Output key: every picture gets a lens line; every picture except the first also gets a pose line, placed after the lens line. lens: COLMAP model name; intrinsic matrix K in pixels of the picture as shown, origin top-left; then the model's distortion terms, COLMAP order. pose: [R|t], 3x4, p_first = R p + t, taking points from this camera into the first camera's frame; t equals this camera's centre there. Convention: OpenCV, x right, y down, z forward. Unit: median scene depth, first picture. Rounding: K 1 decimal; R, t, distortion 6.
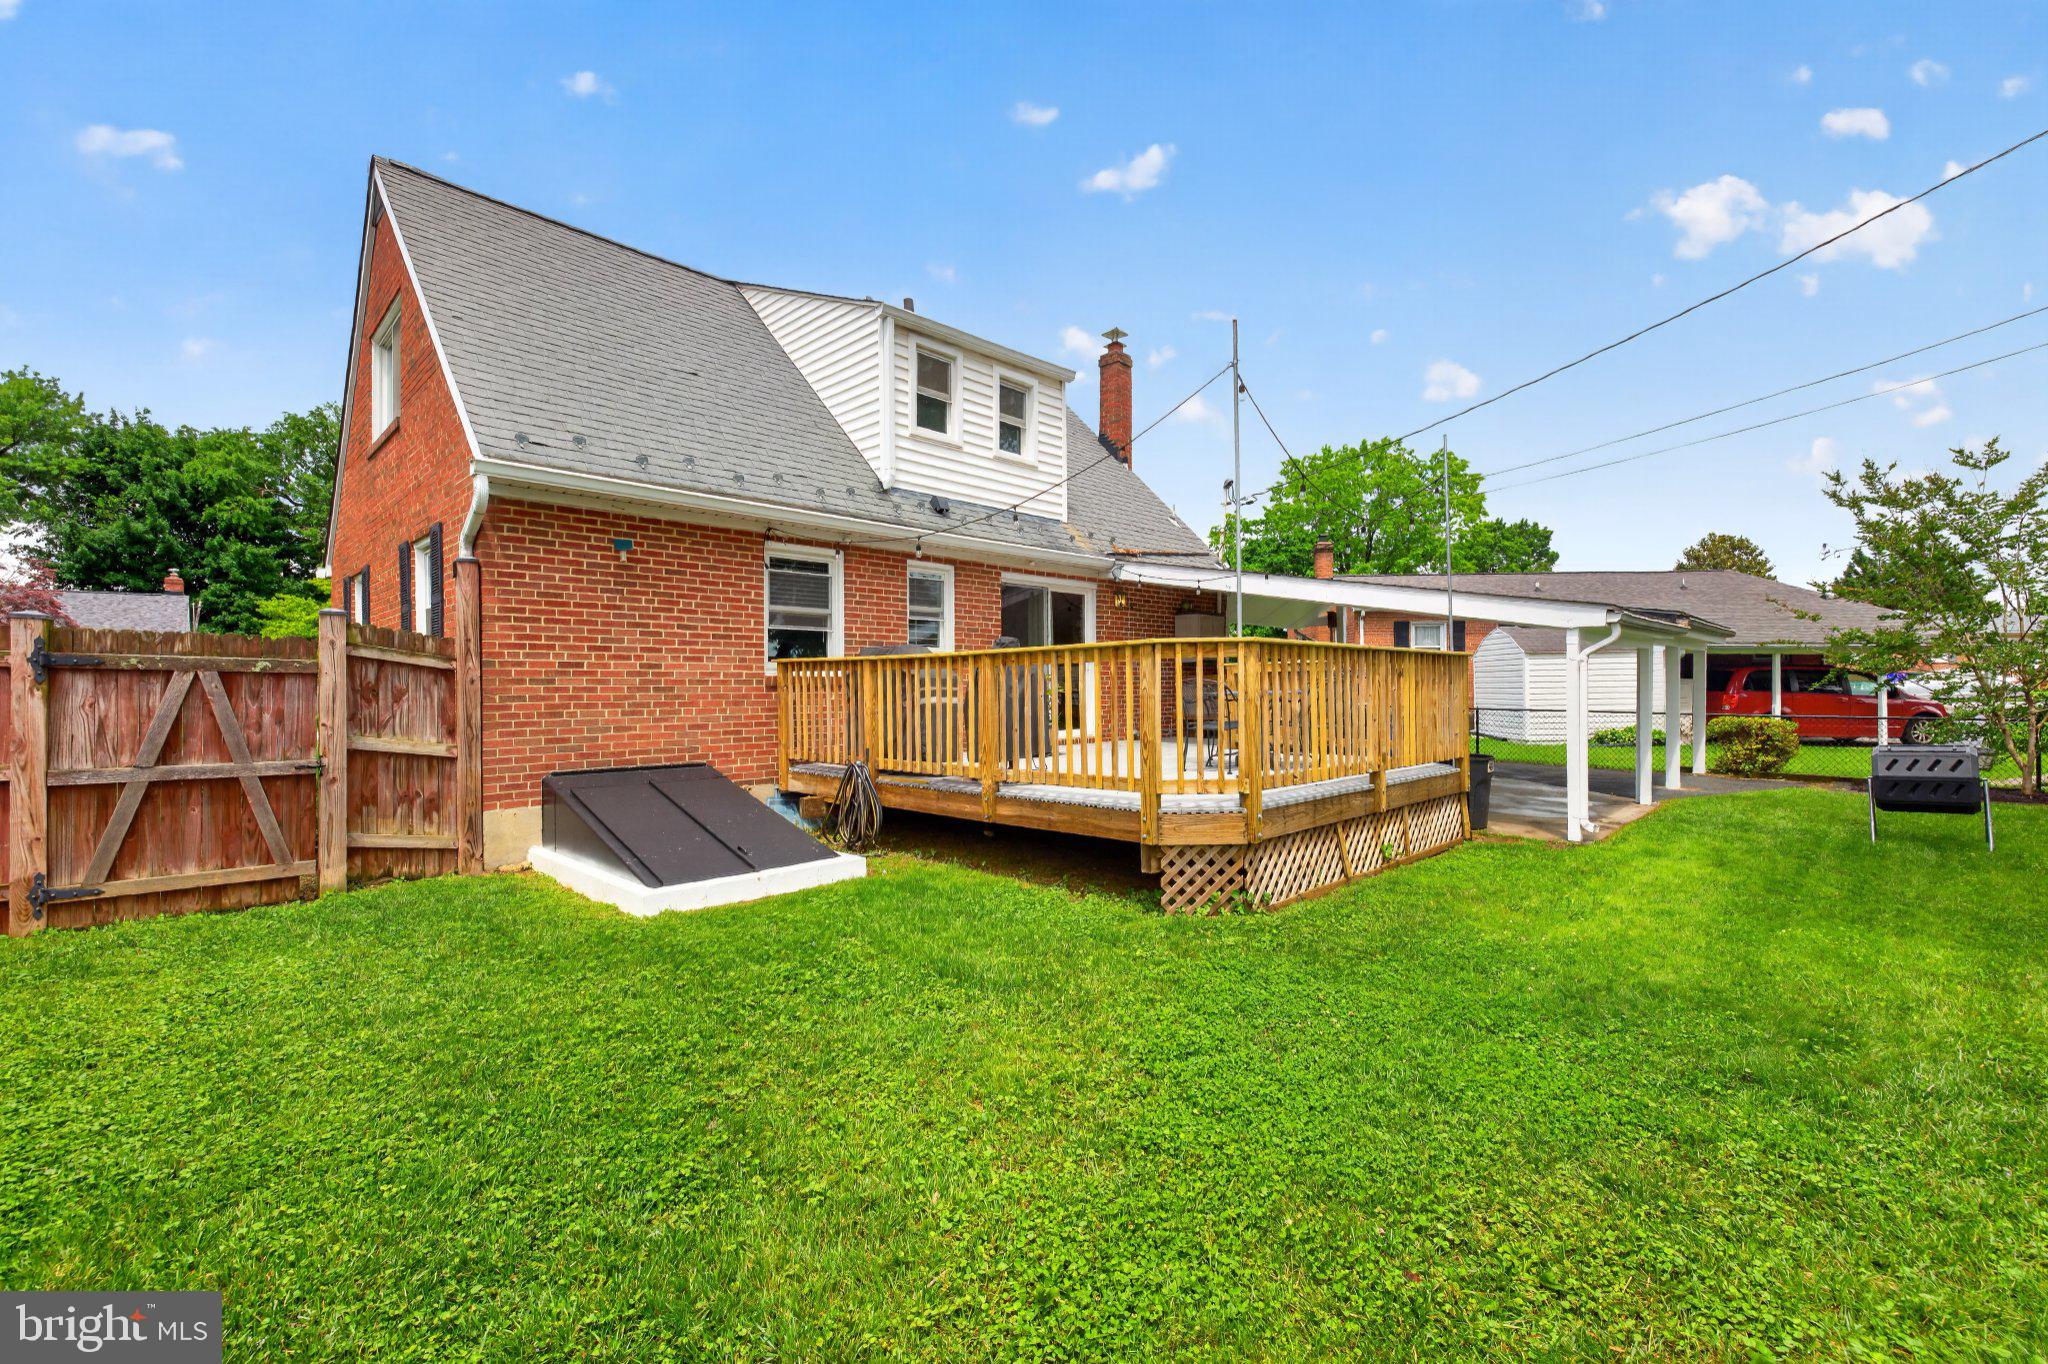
lens RADIAL K [[857.7, 0, 1035.7], [0, 857.7, 684.5], [0, 0, 1]] dist [0.006628, -0.002305]
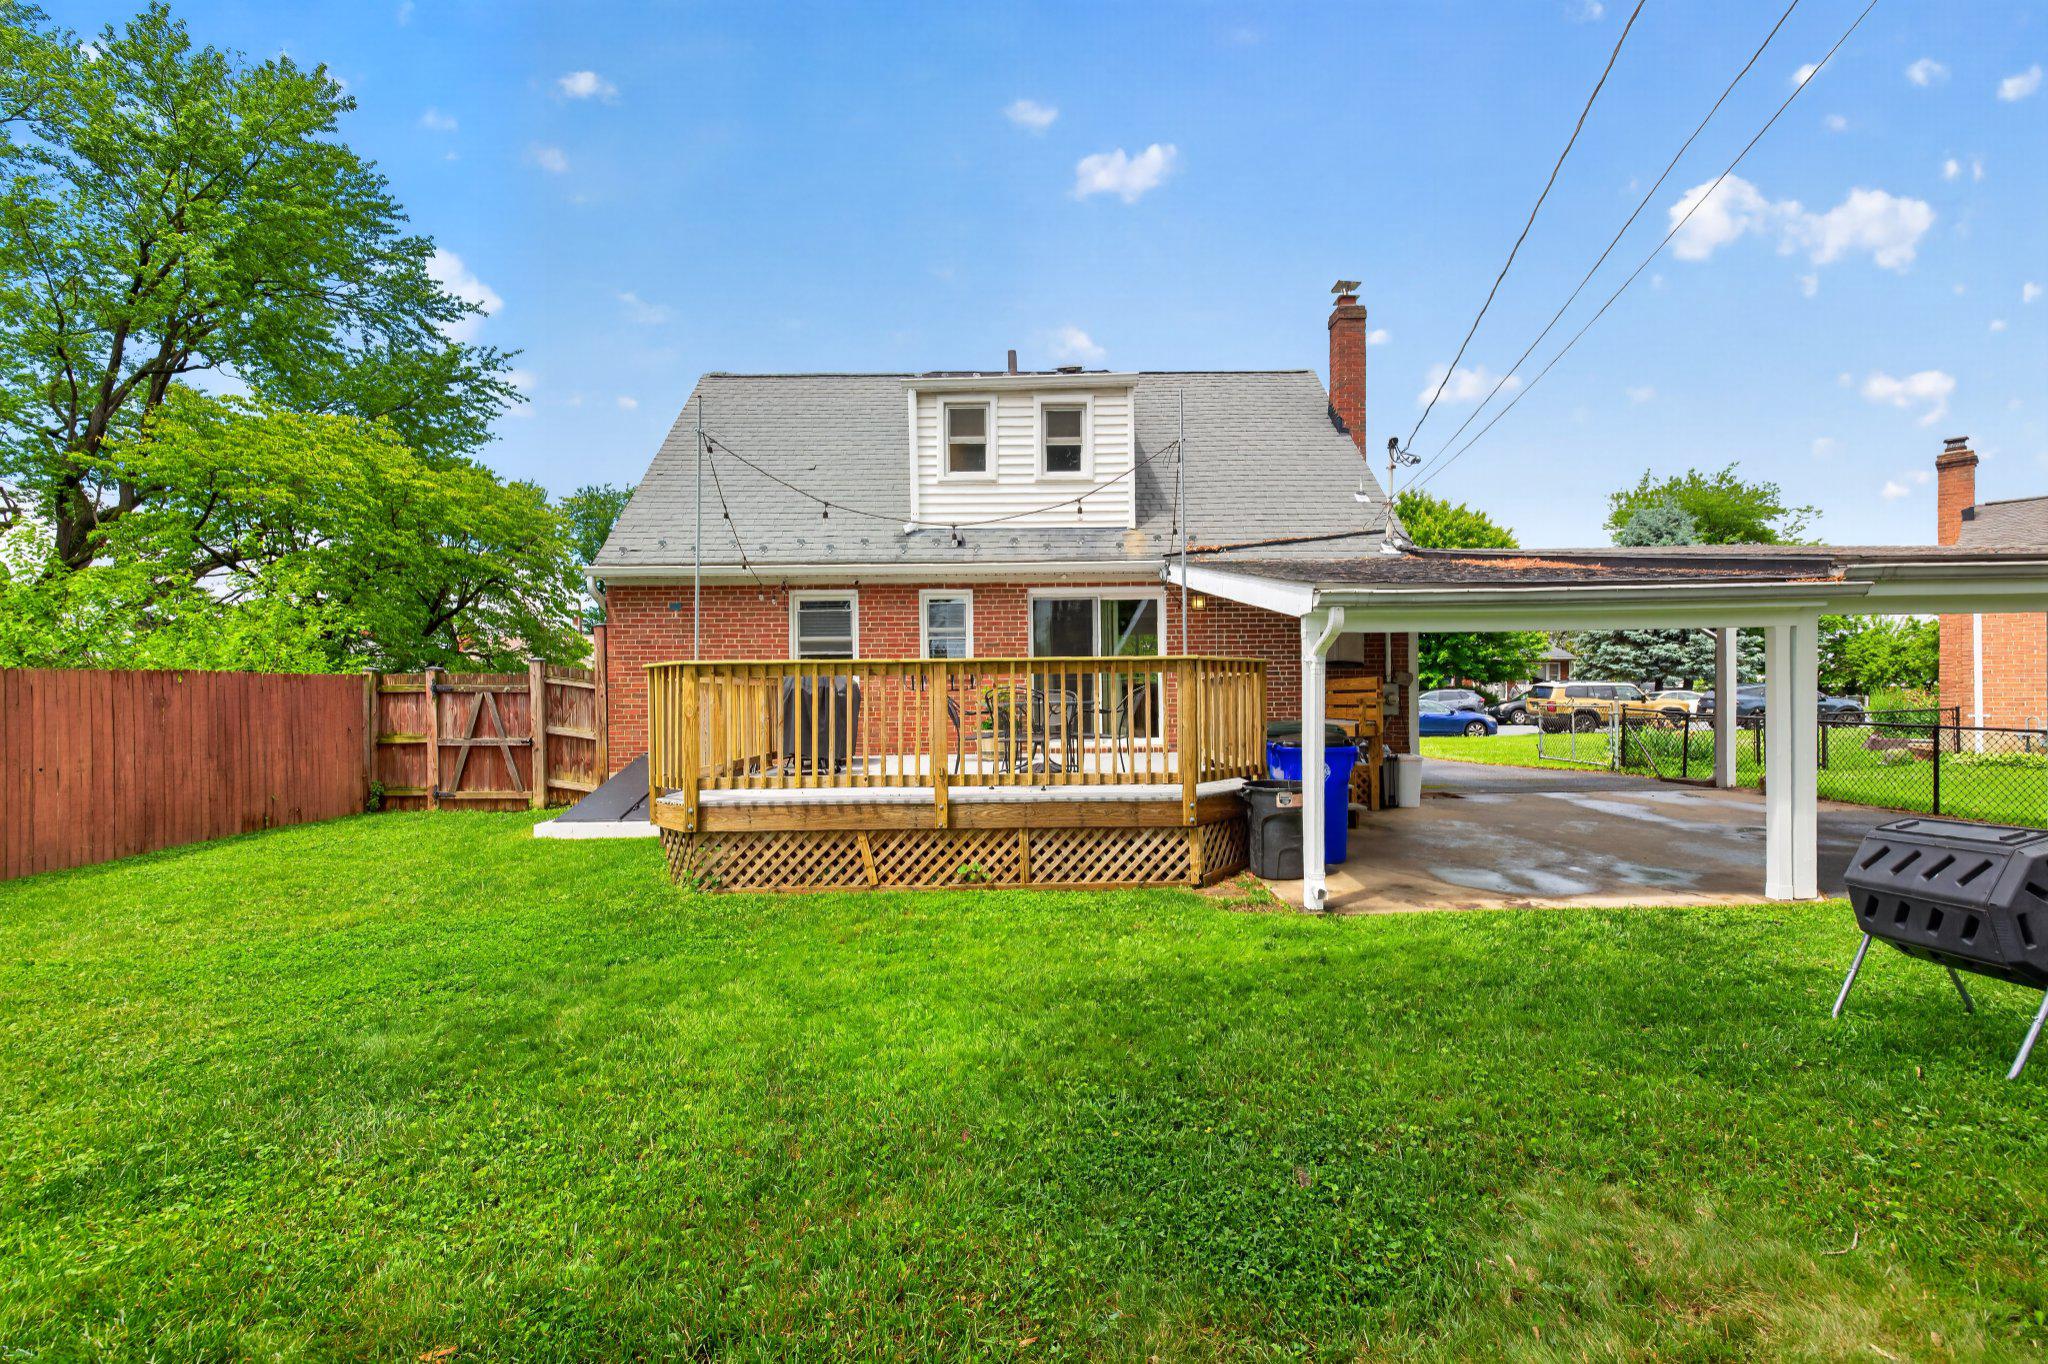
lens RADIAL K [[857.7, 0, 1031.7], [0, 857.7, 688.7], [0, 0, 1]] dist [0.006628, -0.002305]
pose [[0.700013, -0.019926, -0.713852, 1.183452], [0.009440, 0.999781, -0.018651, 0.021685], [0.714068, 0.006317, 0.700048, 0.421251]]
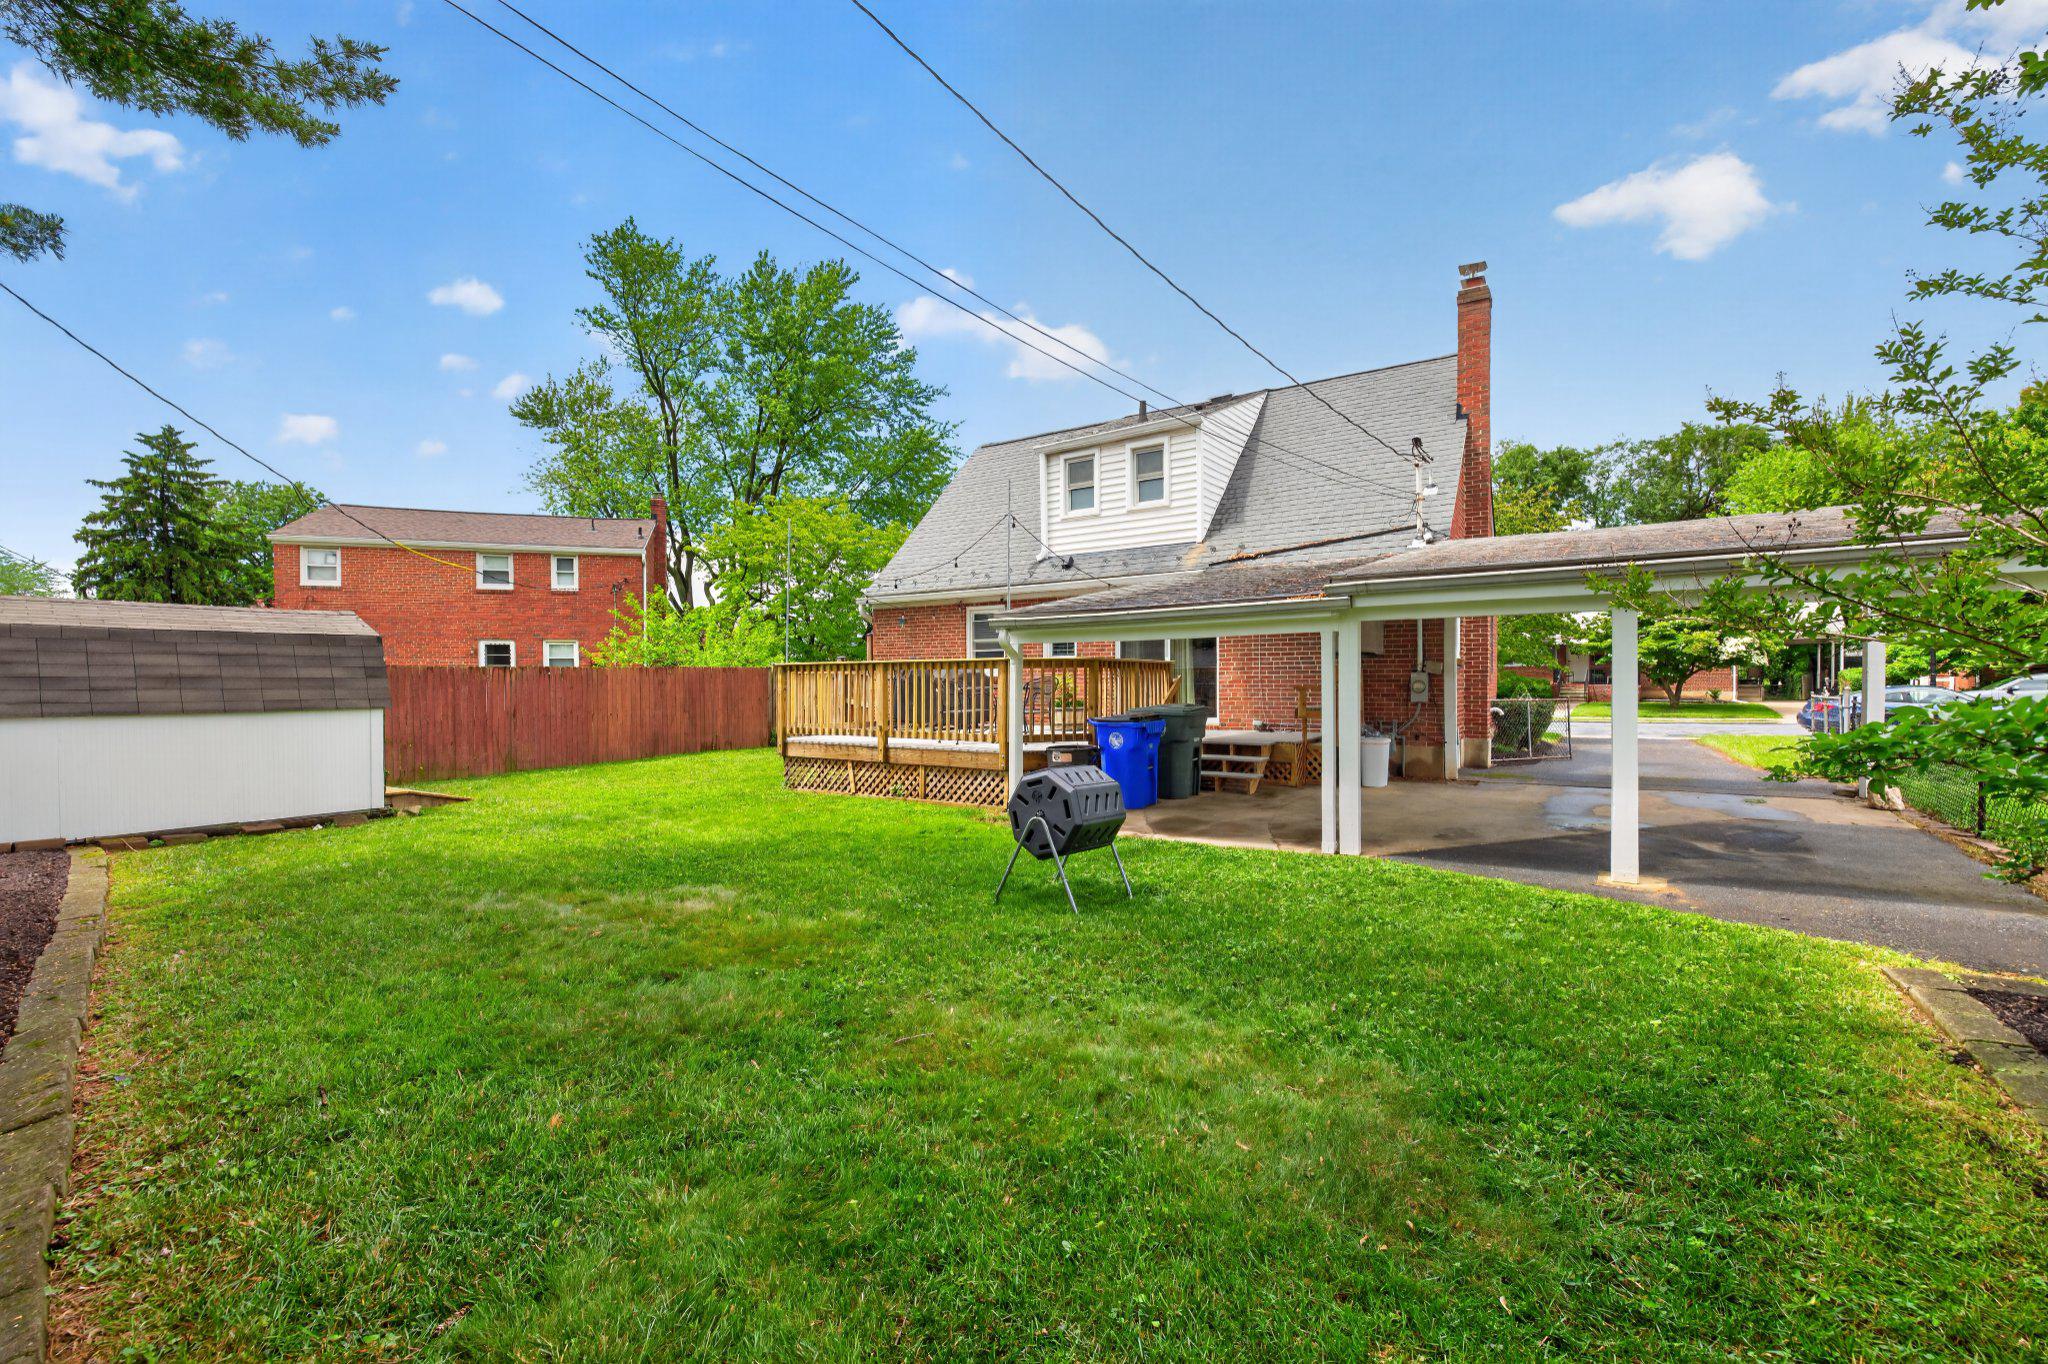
lens RADIAL K [[857.7, 0, 1030.8], [0, 857.7, 685.4], [0, 0, 1]] dist [0.006628, -0.002305]
pose [[0.178548, -0.002244, -0.983929, 2.094602], [-0.000636, 0.999997, -0.002396, 0.018286], [0.983931, 0.001053, 0.178546, 1.027275]]
